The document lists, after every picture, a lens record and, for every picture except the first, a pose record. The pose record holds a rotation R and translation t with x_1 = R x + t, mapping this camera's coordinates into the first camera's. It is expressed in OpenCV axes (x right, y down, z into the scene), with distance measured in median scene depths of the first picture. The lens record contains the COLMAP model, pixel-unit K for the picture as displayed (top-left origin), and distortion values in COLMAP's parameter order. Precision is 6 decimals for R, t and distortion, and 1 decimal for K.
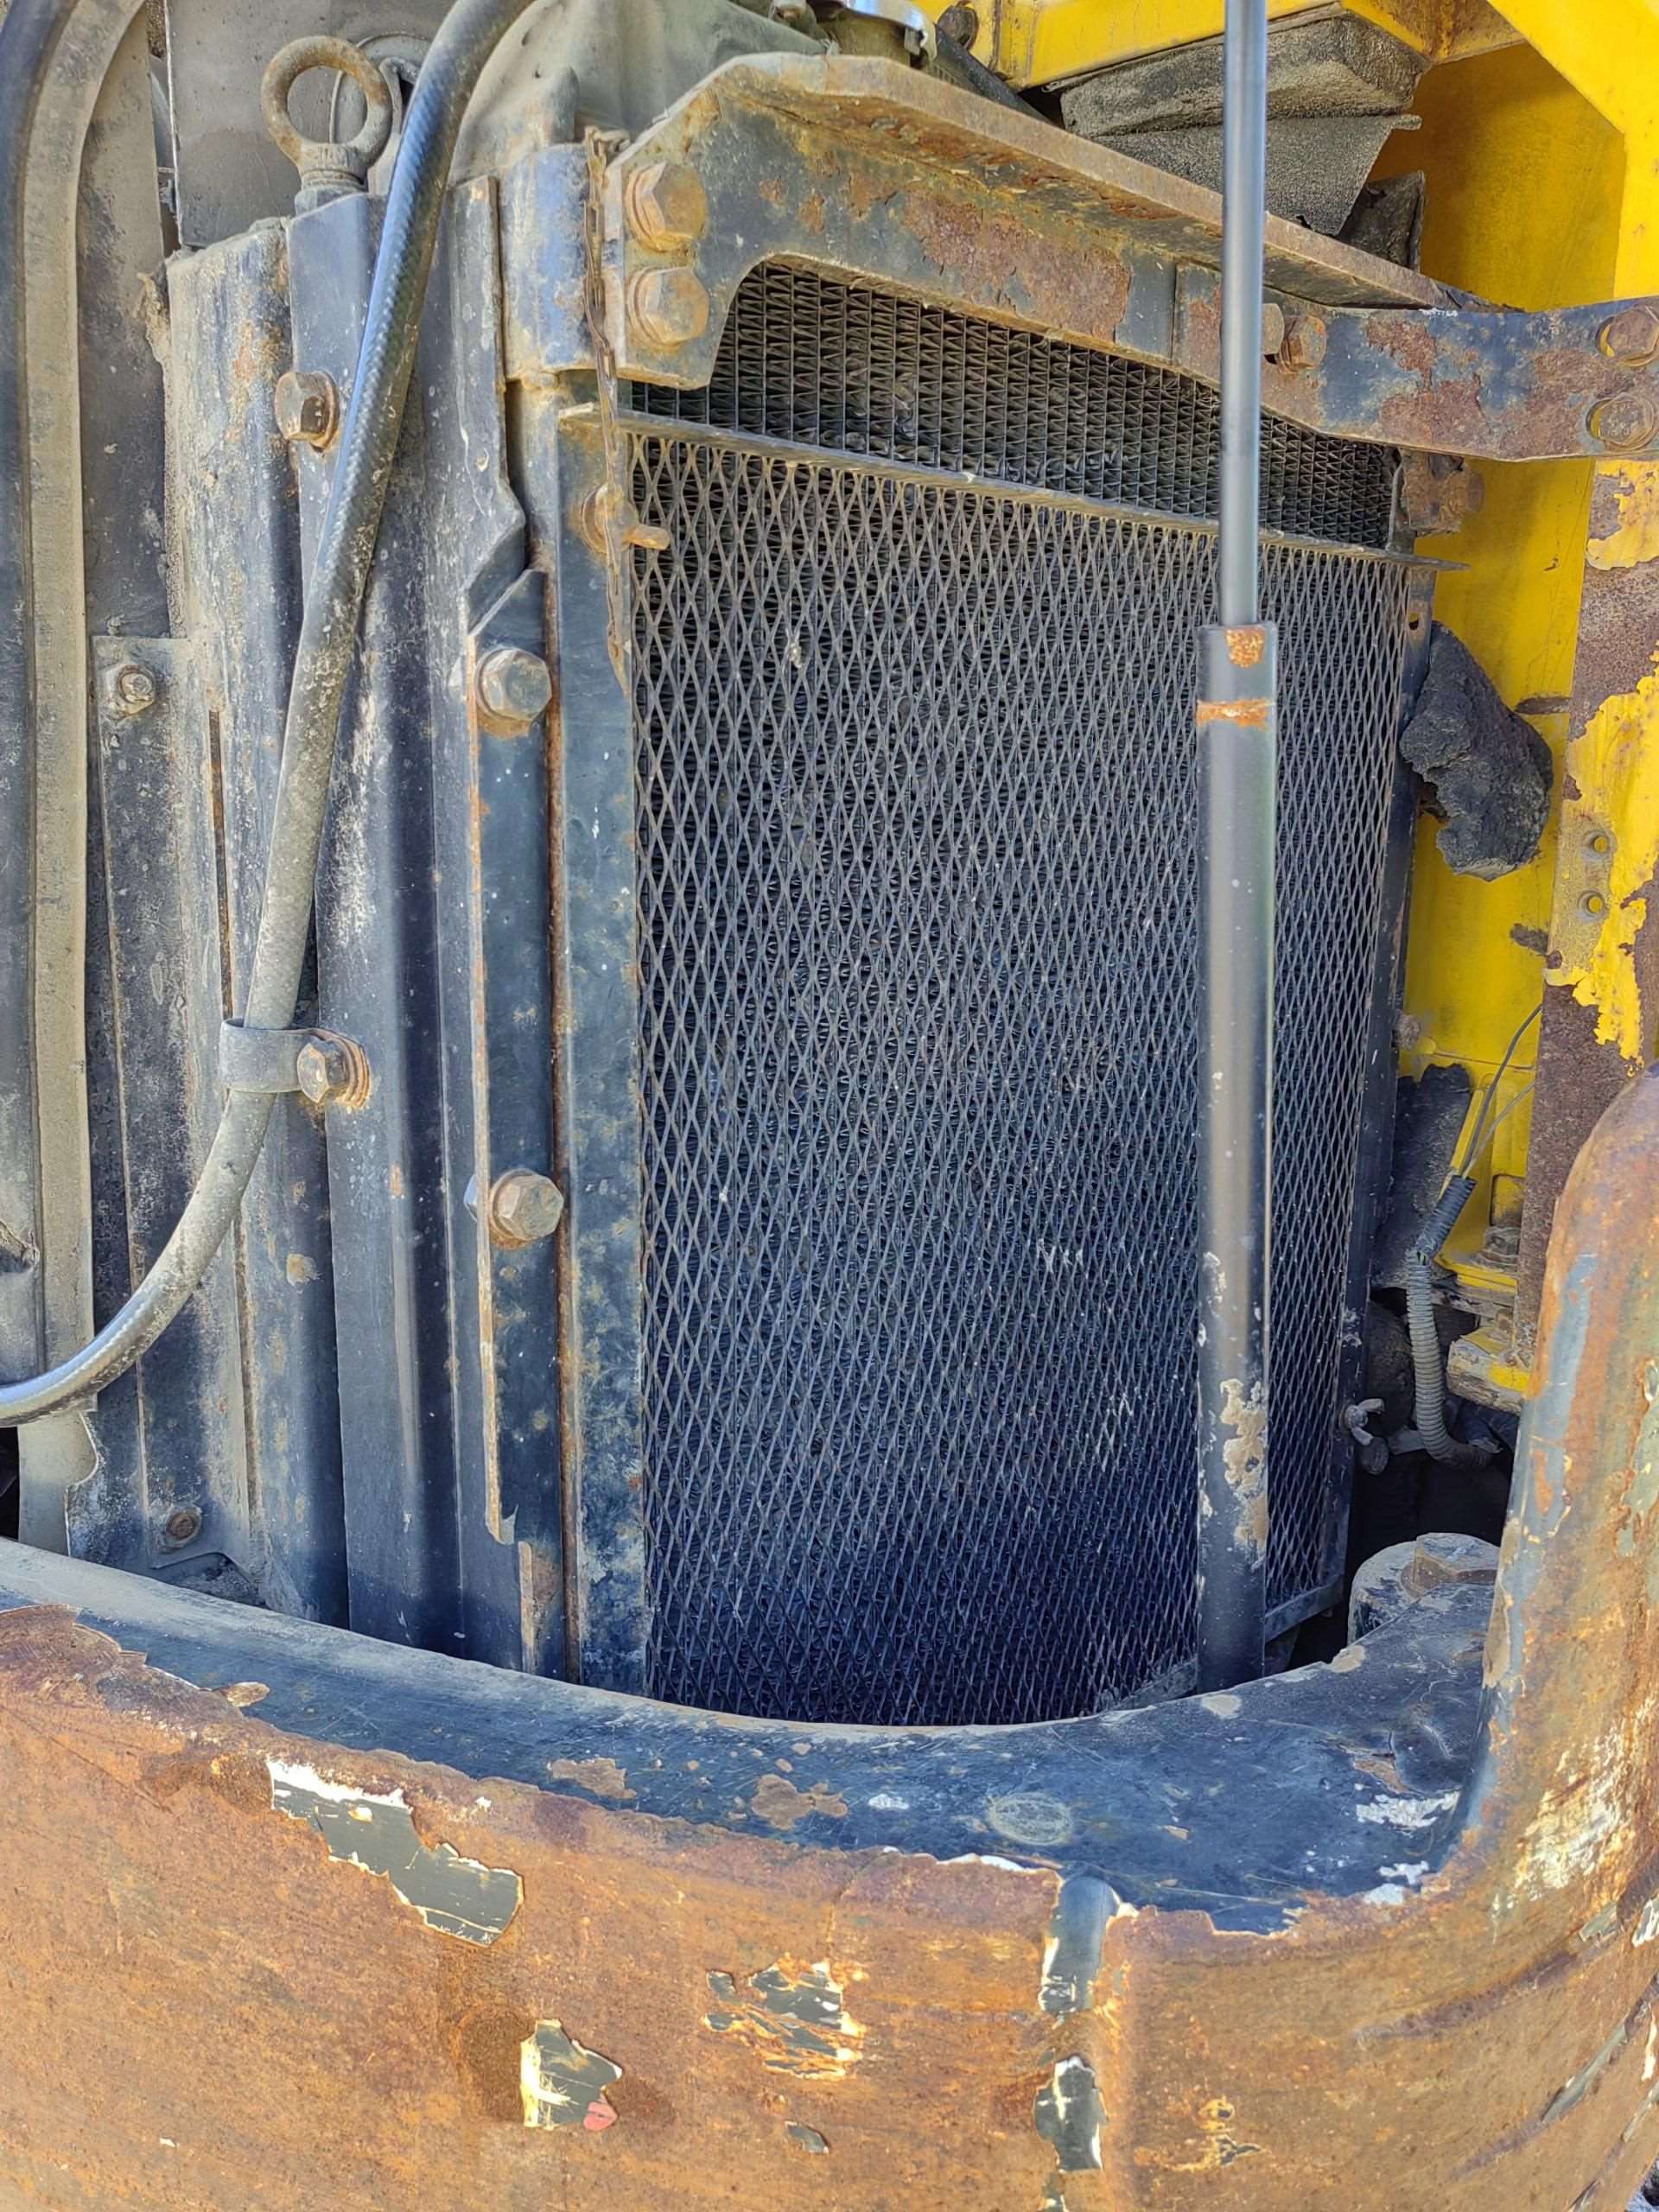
lens RADIAL K [[1767.0, 0, 819.4], [0, 1767.0, 1115.9], [0, 0, 1]] dist [0.062265, -0.080910]
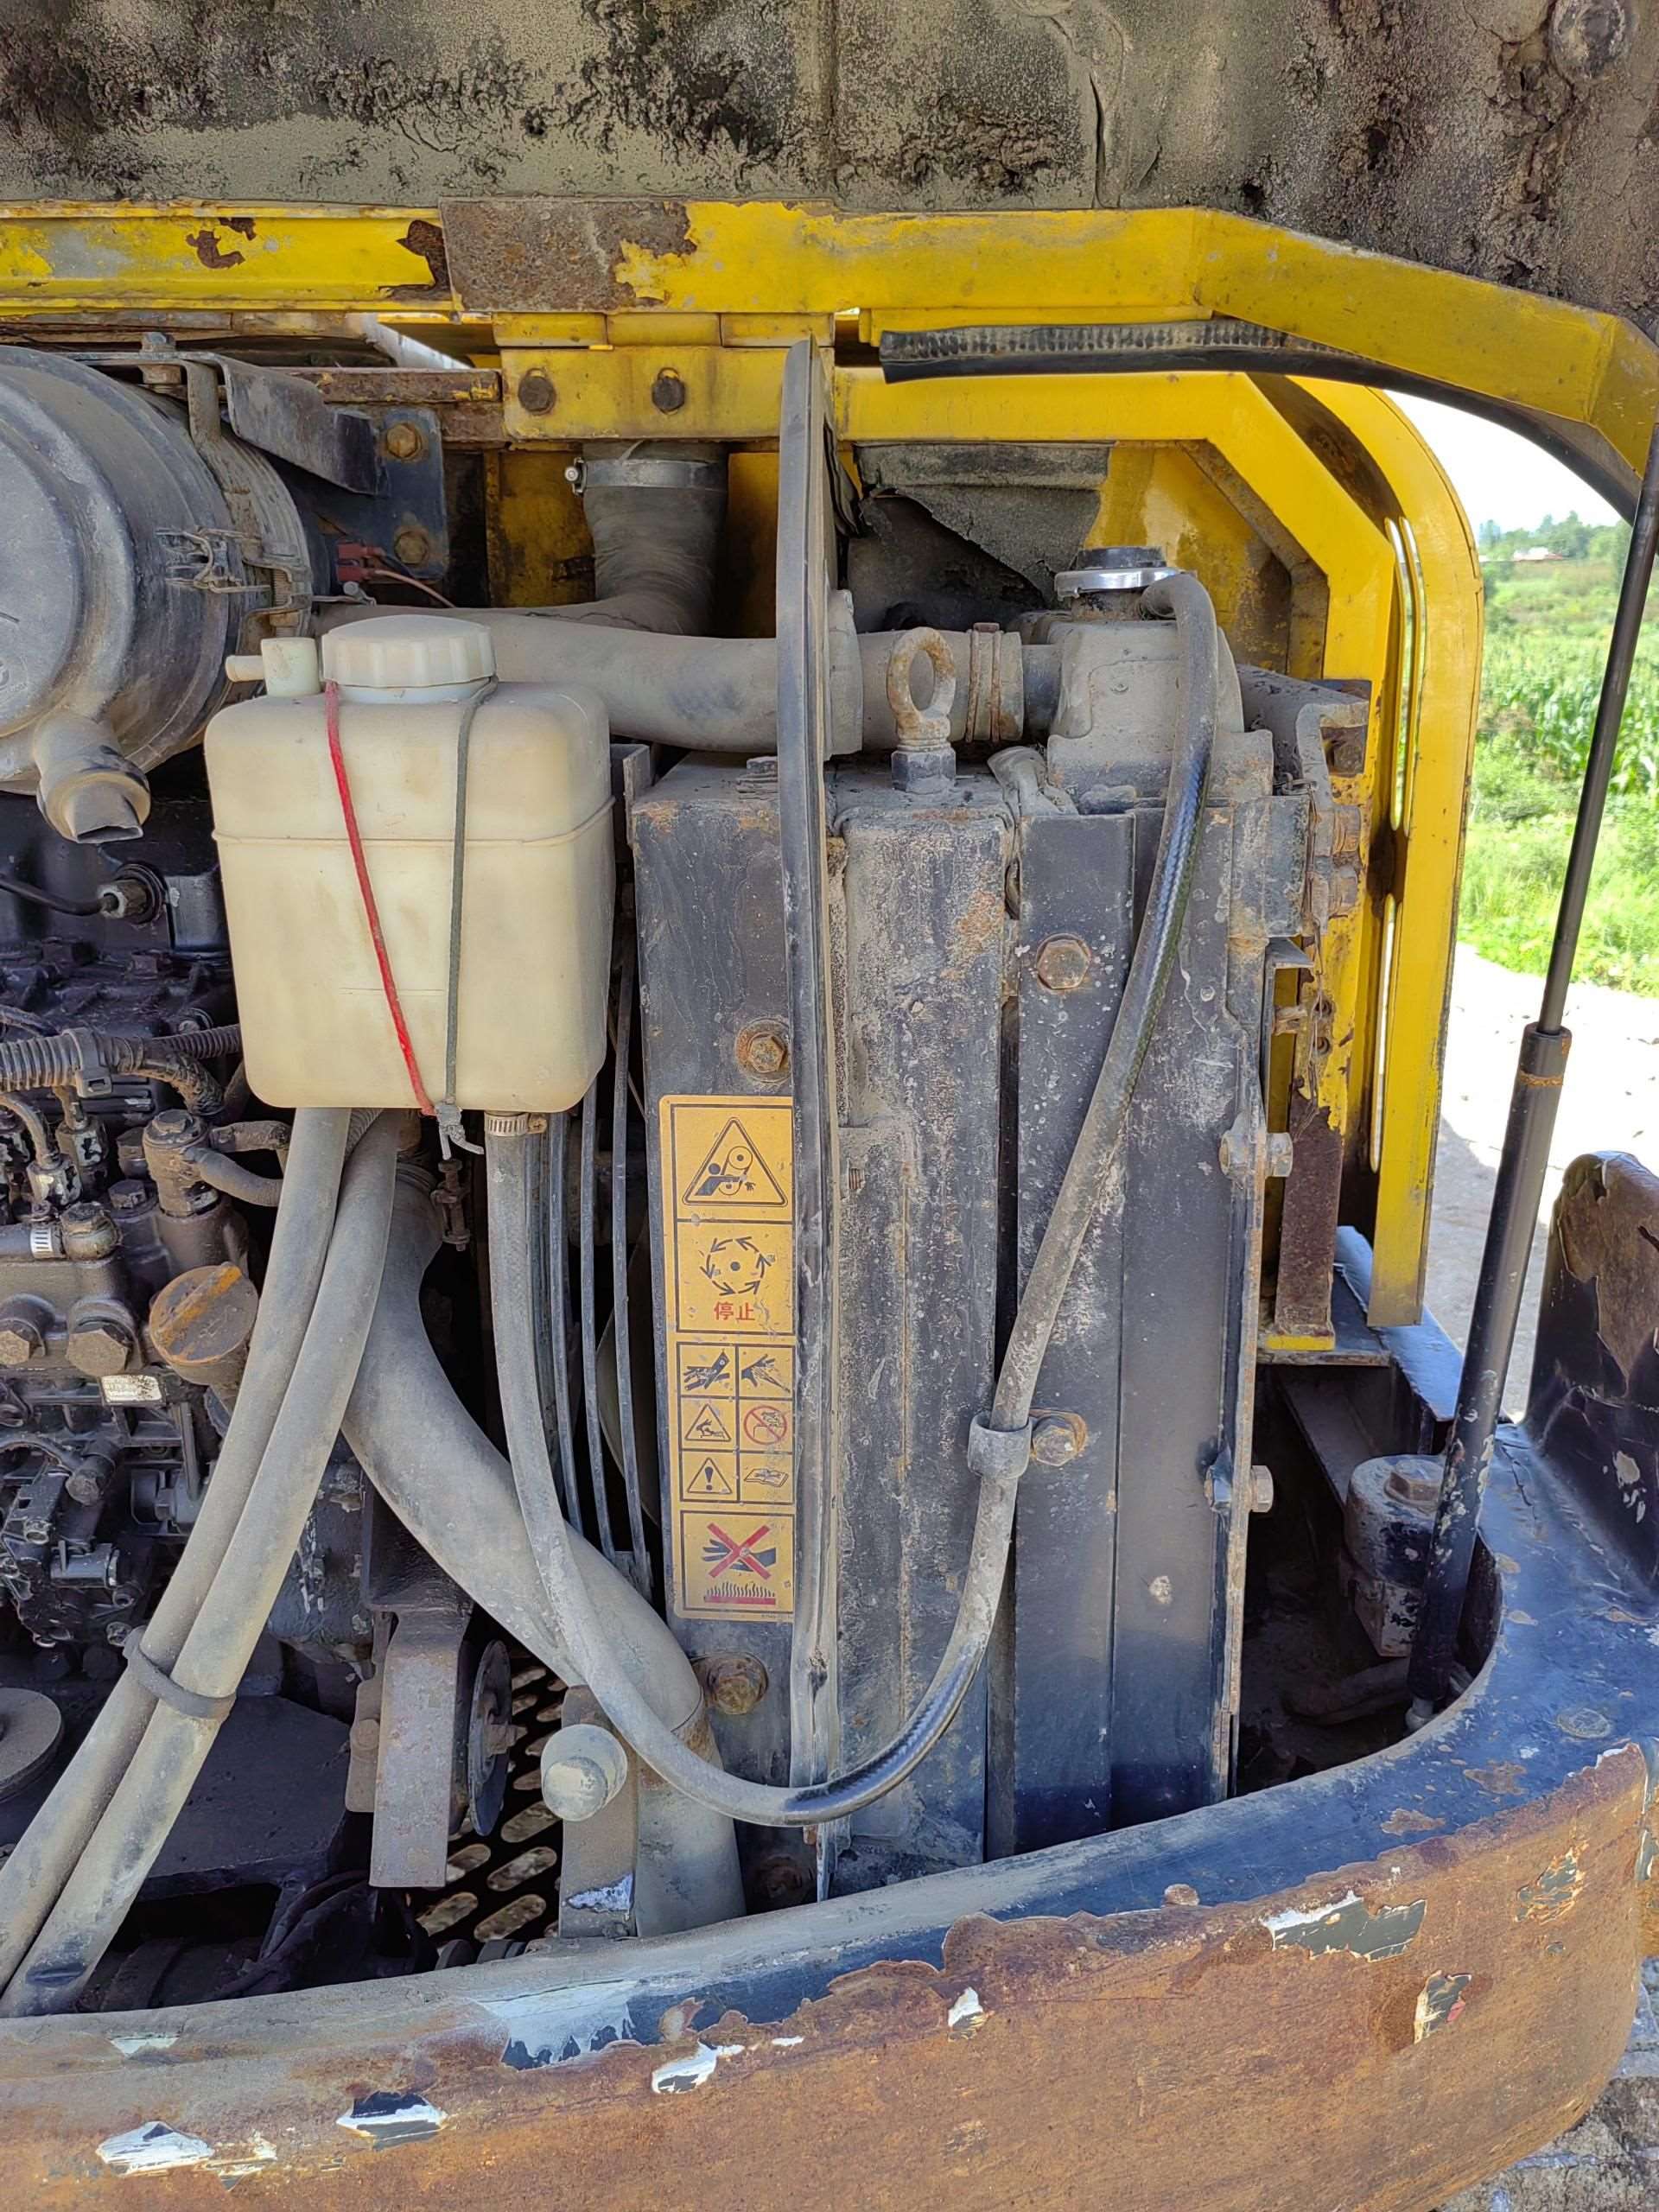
lens RADIAL K [[1767.0, 0, 819.4], [0, 1767.0, 1115.9], [0, 0, 1]] dist [0.062265, -0.080910]
pose [[0.737758, -0.223985, 0.636823, -1.316703], [0.162015, 0.974528, 0.155069, -0.541748], [-0.655335, -0.011229, 0.755255, 0.151967]]
